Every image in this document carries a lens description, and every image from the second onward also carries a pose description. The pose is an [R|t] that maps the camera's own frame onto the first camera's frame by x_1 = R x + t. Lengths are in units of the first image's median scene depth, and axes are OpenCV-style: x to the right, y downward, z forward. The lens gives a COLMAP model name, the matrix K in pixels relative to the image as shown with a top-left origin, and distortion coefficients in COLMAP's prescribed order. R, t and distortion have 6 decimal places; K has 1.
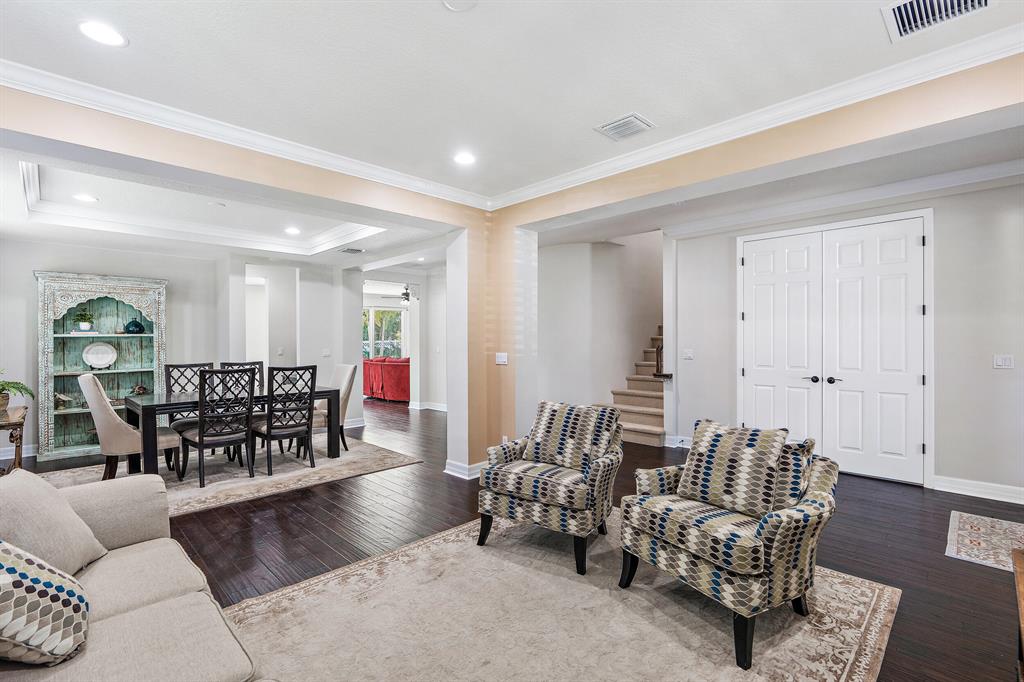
lens RADIAL K [[464.3, 0, 512.0], [0, 464.3, 341.0], [0, 0, 1]] dist [-0.001511, 0.000804]
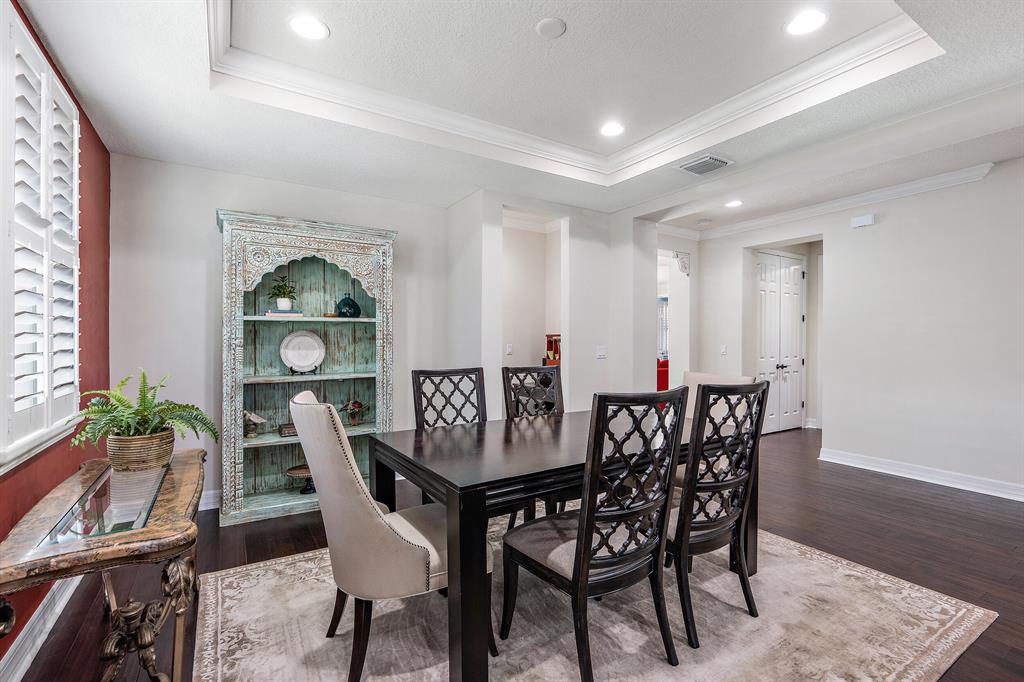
lens RADIAL K [[464.3, 0, 512.0], [0, 464.3, 341.0], [0, 0, 1]] dist [-0.001511, 0.000804]
pose [[0.973184, 0.012278, -0.229702, -0.479017], [-0.011471, 0.999922, 0.004851, 0.010744], [0.229743, -0.002086, 0.973249, 0.463232]]
